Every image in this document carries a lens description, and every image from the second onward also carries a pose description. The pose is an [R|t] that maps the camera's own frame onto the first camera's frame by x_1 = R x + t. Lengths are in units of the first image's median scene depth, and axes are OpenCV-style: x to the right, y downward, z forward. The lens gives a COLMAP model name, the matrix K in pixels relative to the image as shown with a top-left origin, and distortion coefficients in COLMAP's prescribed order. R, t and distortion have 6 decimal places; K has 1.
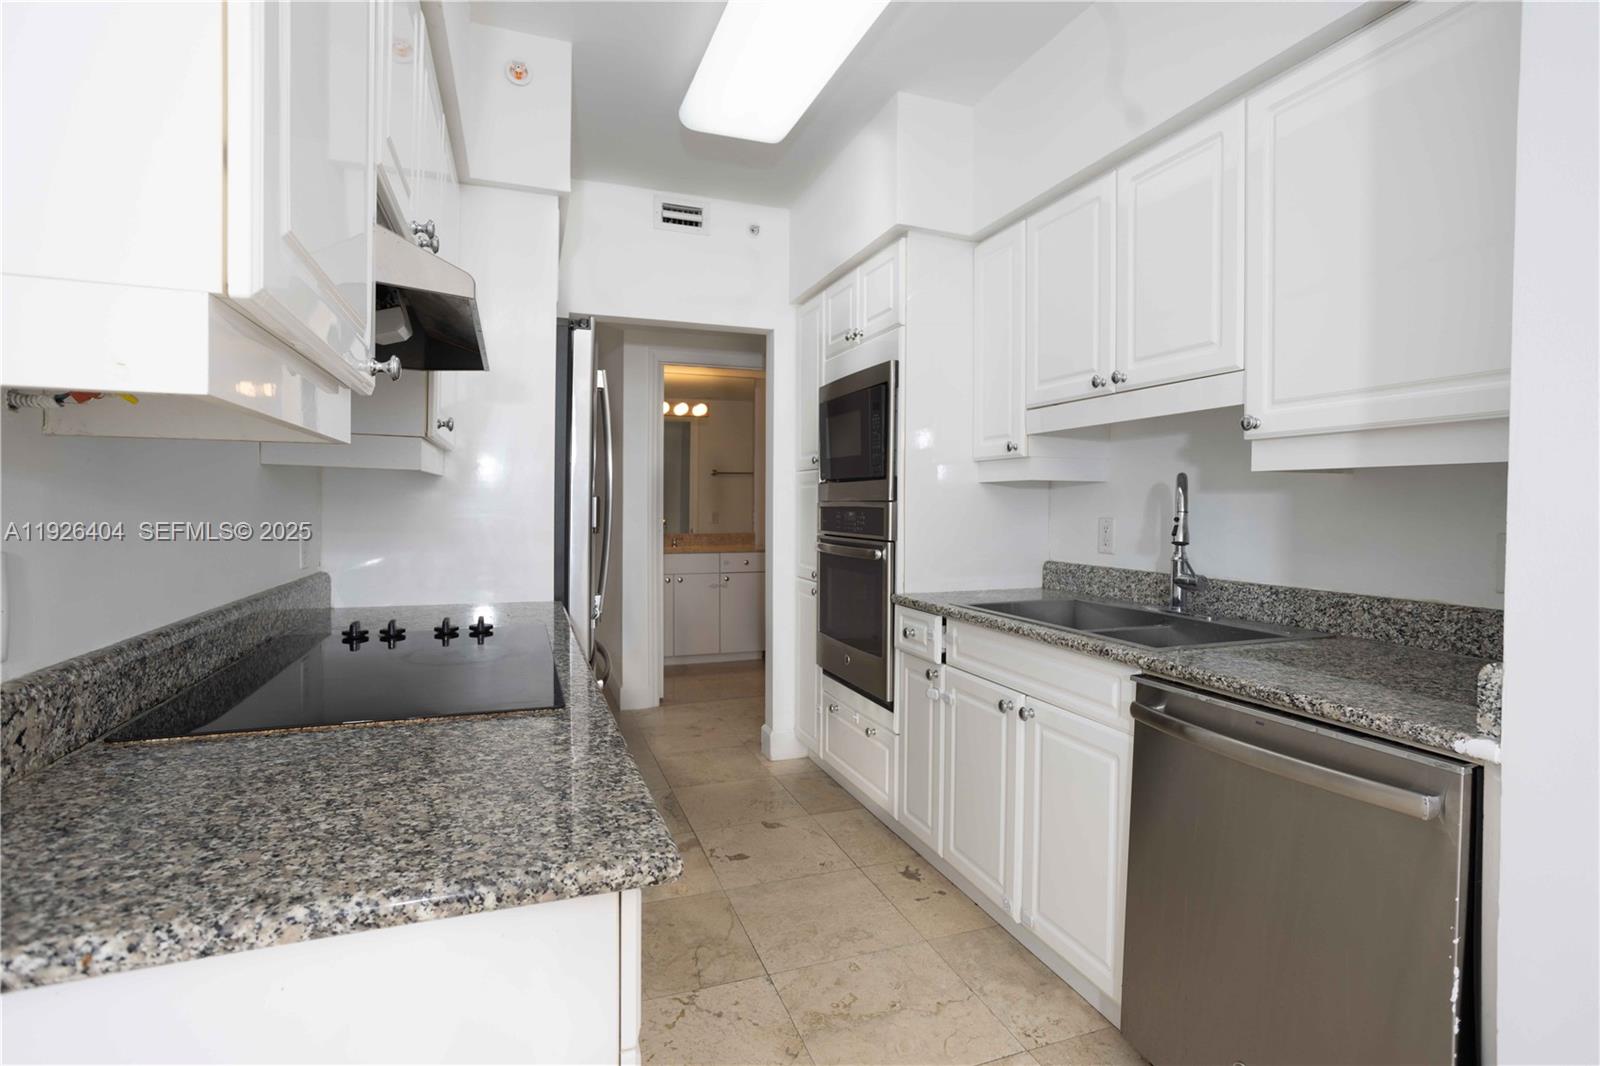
lens RADIAL K [[772.8, 0, 808.6], [0, 772.8, 521.9], [0, 0, 1]] dist [-0.033181, 0.020081]
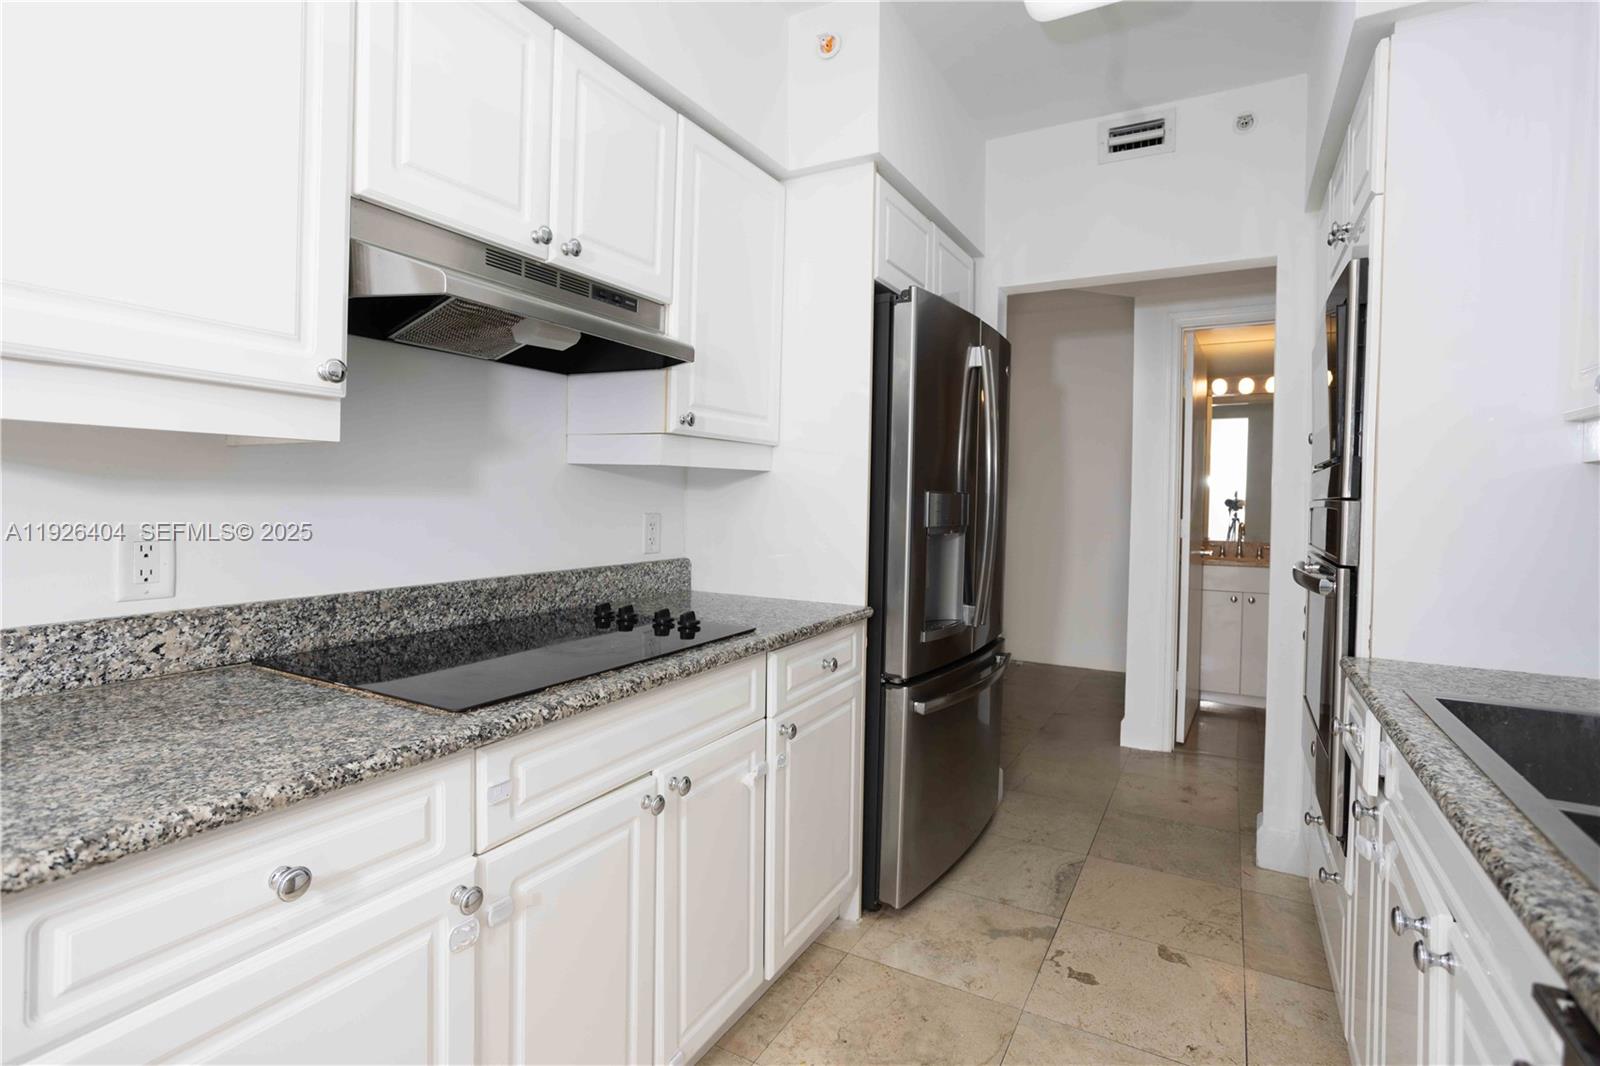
lens RADIAL K [[772.8, 0, 802.1], [0, 772.8, 518.2], [0, 0, 1]] dist [-0.033181, 0.020081]
pose [[0.649625, 0.022784, -0.759913, 0.319323], [-0.026572, 0.999621, 0.007256, -0.005456], [0.759790, 0.015479, 0.649984, 0.346691]]
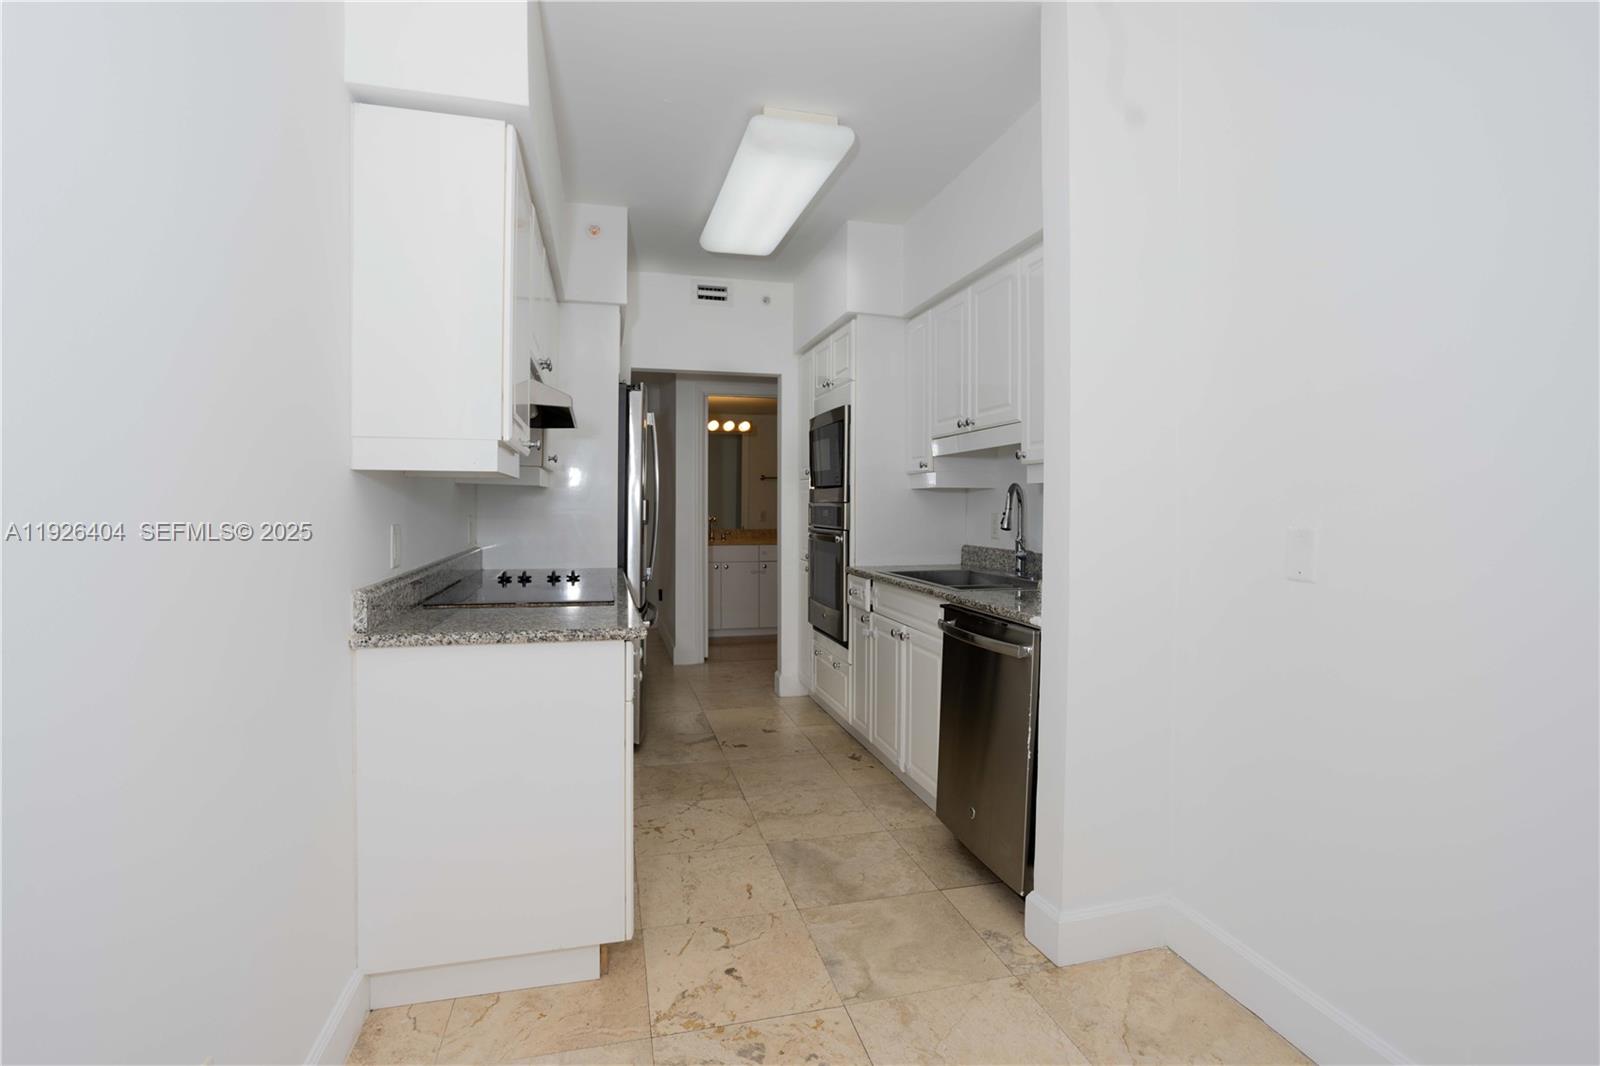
lens RADIAL K [[772.8, 0, 805.0], [0, 772.8, 521.6], [0, 0, 1]] dist [-0.033181, 0.020081]
pose [[0.995013, -0.000996, -0.099738, 0.199592], [0.000917, 0.999999, -0.000834, 0.011540], [0.099739, 0.000738, 0.995013, -0.504957]]
